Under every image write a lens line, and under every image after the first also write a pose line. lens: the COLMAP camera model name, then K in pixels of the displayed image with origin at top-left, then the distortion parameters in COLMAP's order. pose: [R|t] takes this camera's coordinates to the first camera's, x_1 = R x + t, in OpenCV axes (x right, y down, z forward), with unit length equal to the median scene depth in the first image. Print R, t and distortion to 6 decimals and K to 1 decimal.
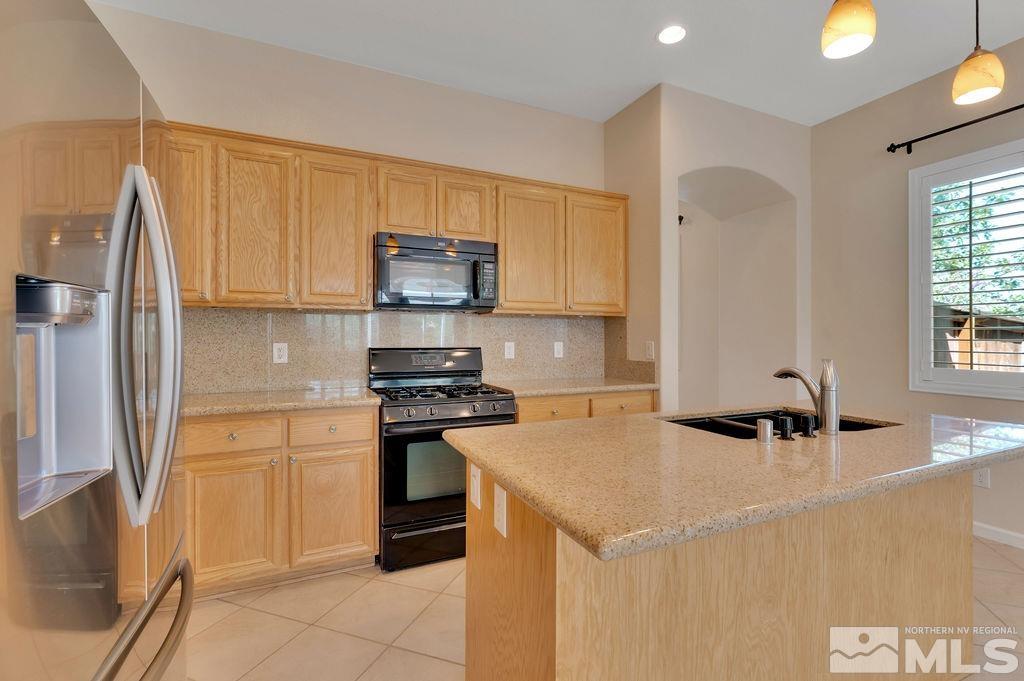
lens RADIAL K [[451.4, 0, 523.2], [0, 451.4, 341.5], [0, 0, 1]] dist [0.005235, -0.002712]
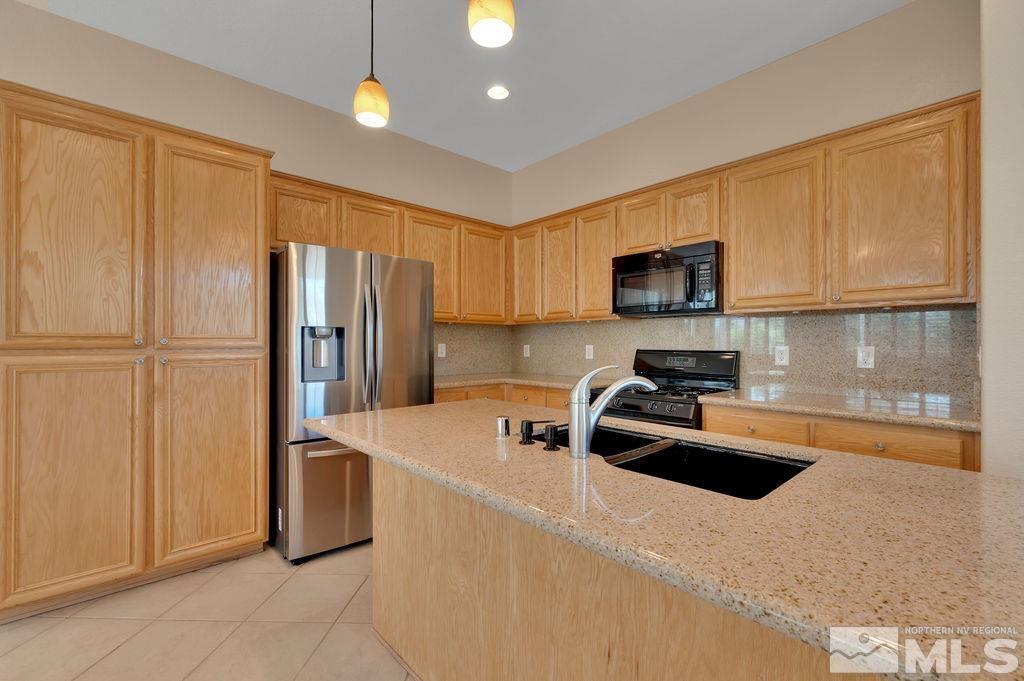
lens RADIAL K [[451.4, 0, 520.3], [0, 451.4, 341.4], [0, 0, 1]] dist [0.005235, -0.002712]
pose [[0.309447, -0.003320, -0.950911, 0.725552], [-0.002943, 0.999986, -0.004449, -0.001278], [0.950912, 0.004175, 0.309433, 0.328004]]
